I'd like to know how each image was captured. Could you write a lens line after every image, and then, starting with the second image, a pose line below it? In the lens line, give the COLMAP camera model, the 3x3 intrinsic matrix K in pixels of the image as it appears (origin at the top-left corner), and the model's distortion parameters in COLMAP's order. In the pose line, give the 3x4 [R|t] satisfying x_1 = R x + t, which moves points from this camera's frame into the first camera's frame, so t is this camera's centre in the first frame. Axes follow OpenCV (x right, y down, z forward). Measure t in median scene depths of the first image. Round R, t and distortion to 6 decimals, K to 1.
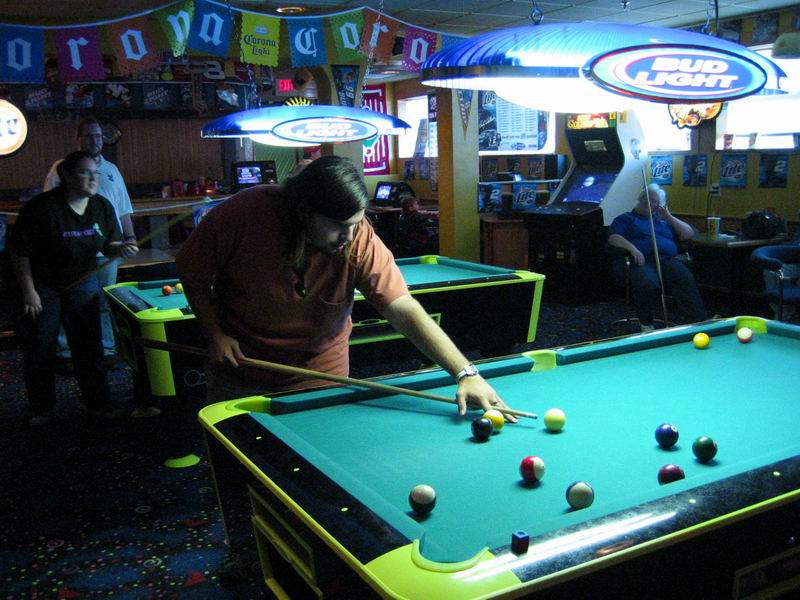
lens RADIAL K [[850.9, 0, 400.0], [0, 850.9, 300.0], [0, 0, 1]] dist [-0.085480, 0.013282]
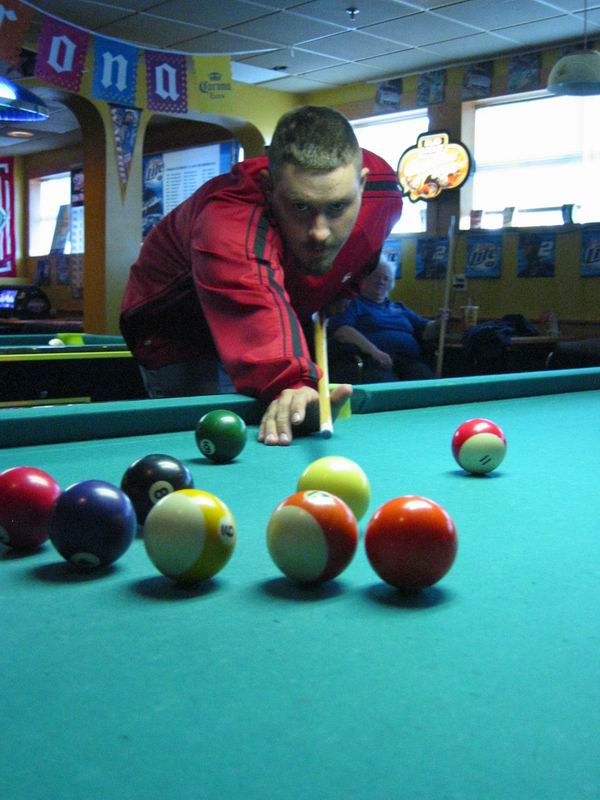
lens RADIAL K [[1014.2, 0, 300.0], [0, 1014.2, 400.0], [0, 0, 1]] dist [-0.149958, 0.073144]
pose [[0.966087, 0.012903, 0.257893, 0.005056], [0.006371, 0.997256, -0.073761, 0.038240], [-0.258137, 0.072903, 0.963354, 0.167587]]
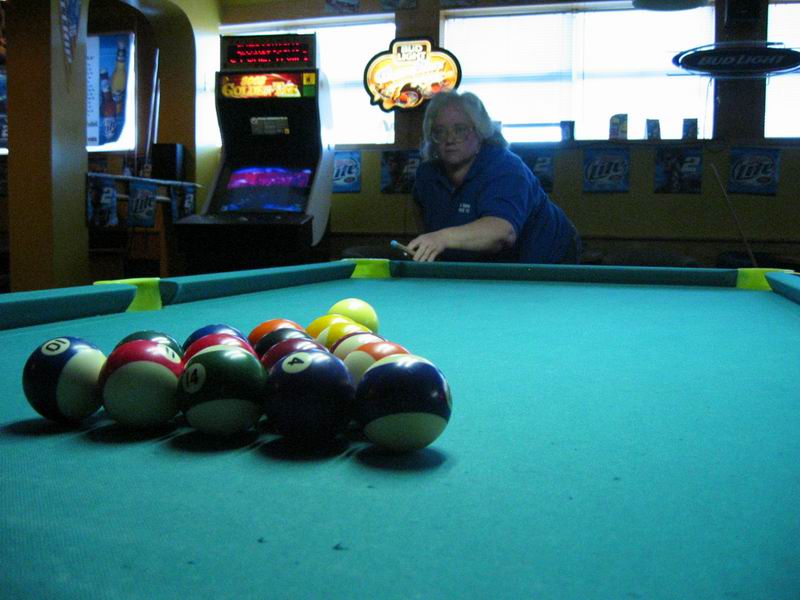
lens RADIAL K [[812.8, 0, 400.0], [0, 812.8, 300.0], [0, 0, 1]] dist [-0.098804, -0.000047]
pose [[0.703632, -0.031405, 0.709870, -0.147255], [0.085711, 0.995479, -0.040918, -0.015437], [-0.705376, 0.089635, 0.703143, 0.517391]]
